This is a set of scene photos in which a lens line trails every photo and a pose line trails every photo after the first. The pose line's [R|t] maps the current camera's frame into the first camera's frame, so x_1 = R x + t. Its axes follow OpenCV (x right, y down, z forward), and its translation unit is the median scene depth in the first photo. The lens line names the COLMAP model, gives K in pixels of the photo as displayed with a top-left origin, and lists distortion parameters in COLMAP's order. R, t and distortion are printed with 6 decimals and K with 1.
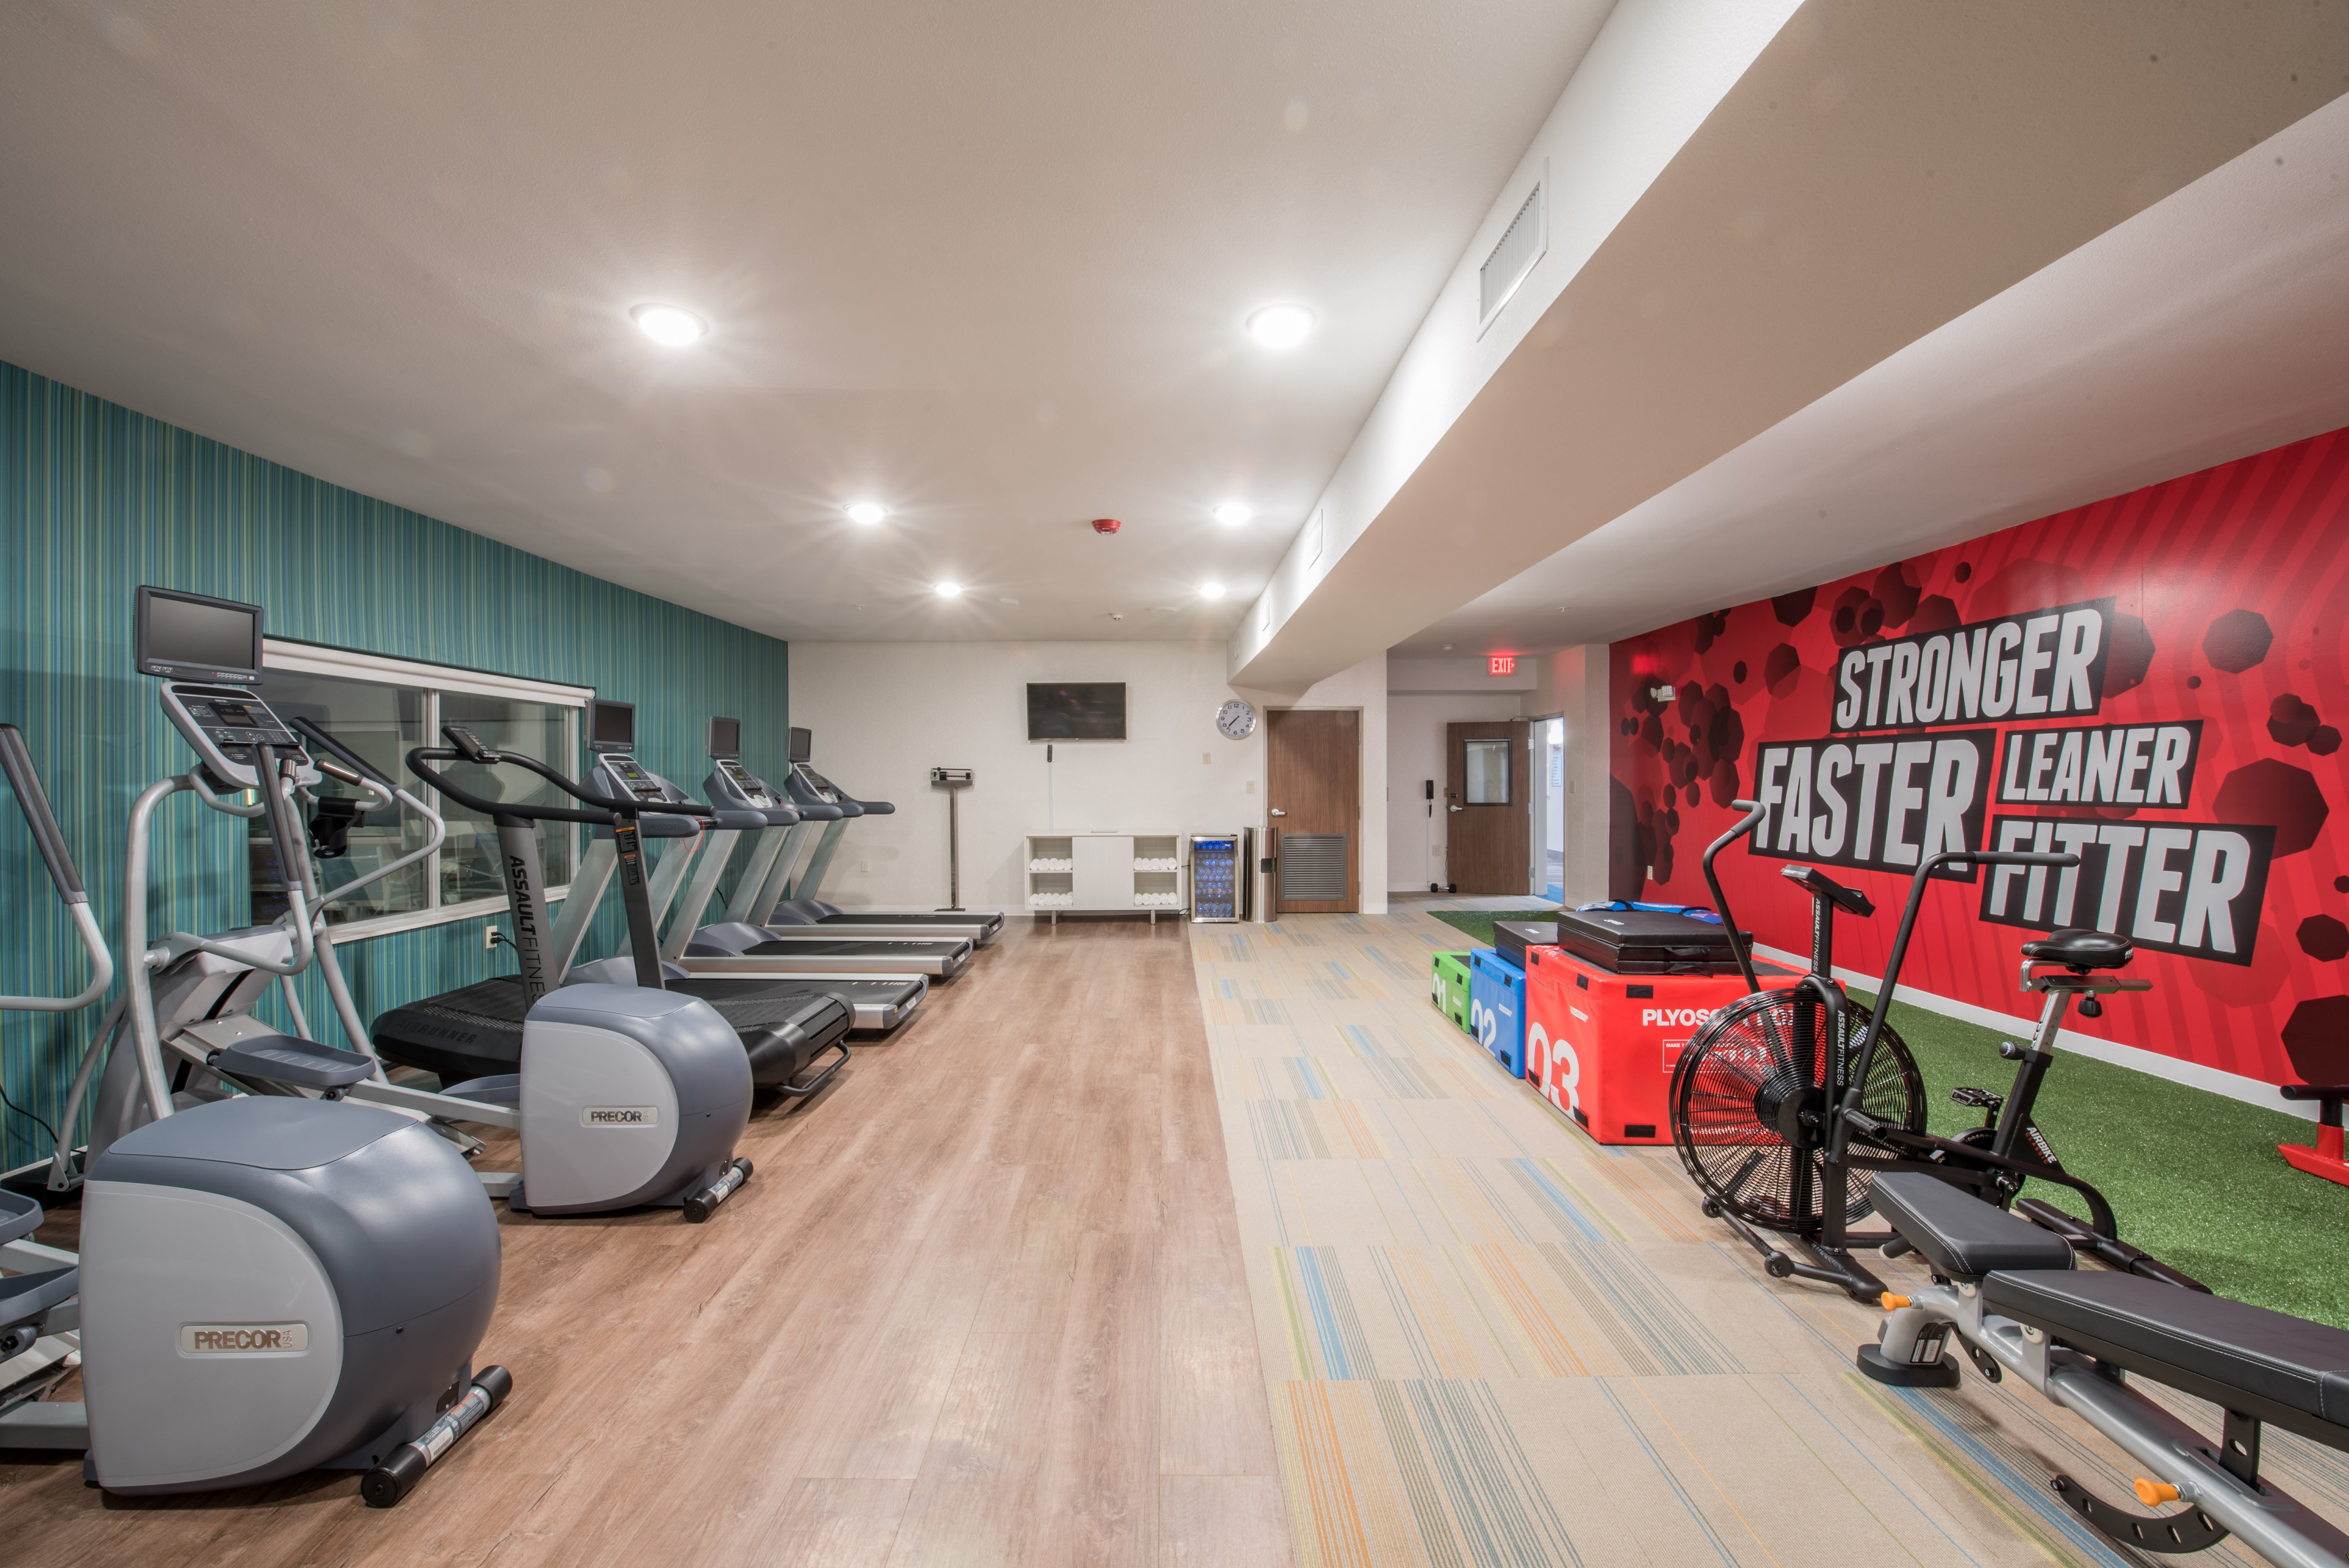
lens RADIAL K [[925.7, 0, 1174.6], [0, 925.7, 783.8], [0, 0, 1]] dist [-0.014321, -0.000079]
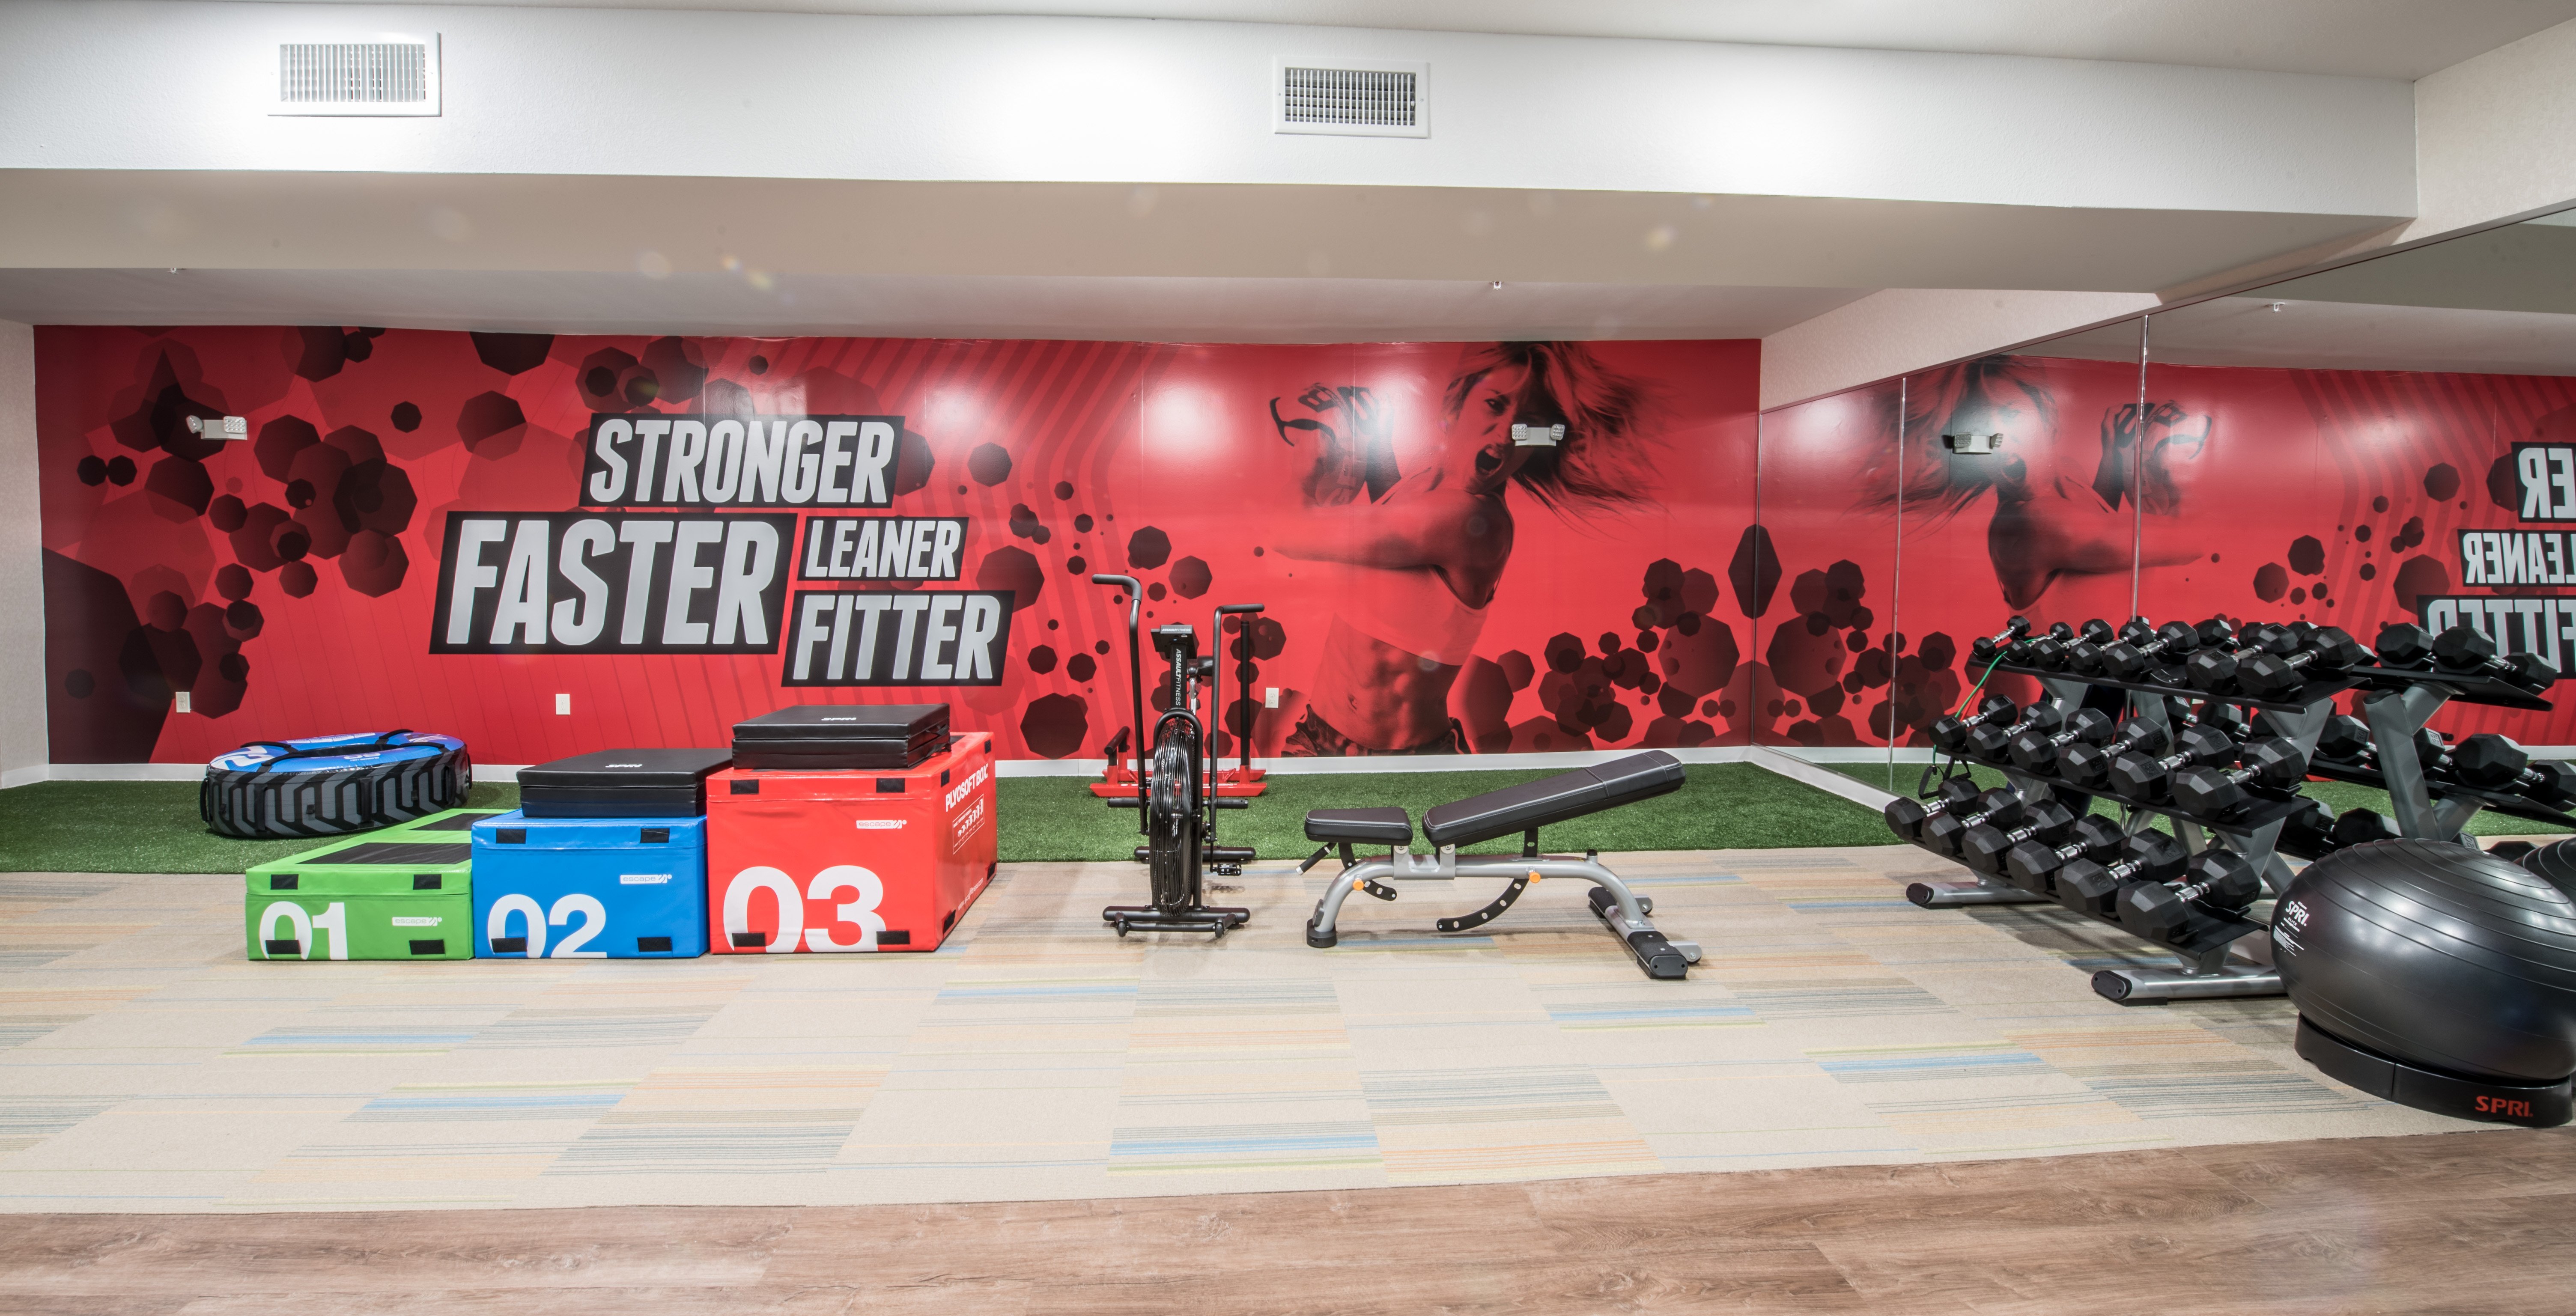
lens RADIAL K [[1023.8, 0, 1262.0], [0, 1023.8, 603.4], [0, 0, 1]] dist [-0.015558, -0.000110]
pose [[-0.039081, -0.035983, 0.998588, -0.375836], [0.001398, 0.999348, 0.036065, 0.005407], [-0.999235, 0.002806, -0.039005, 0.481559]]
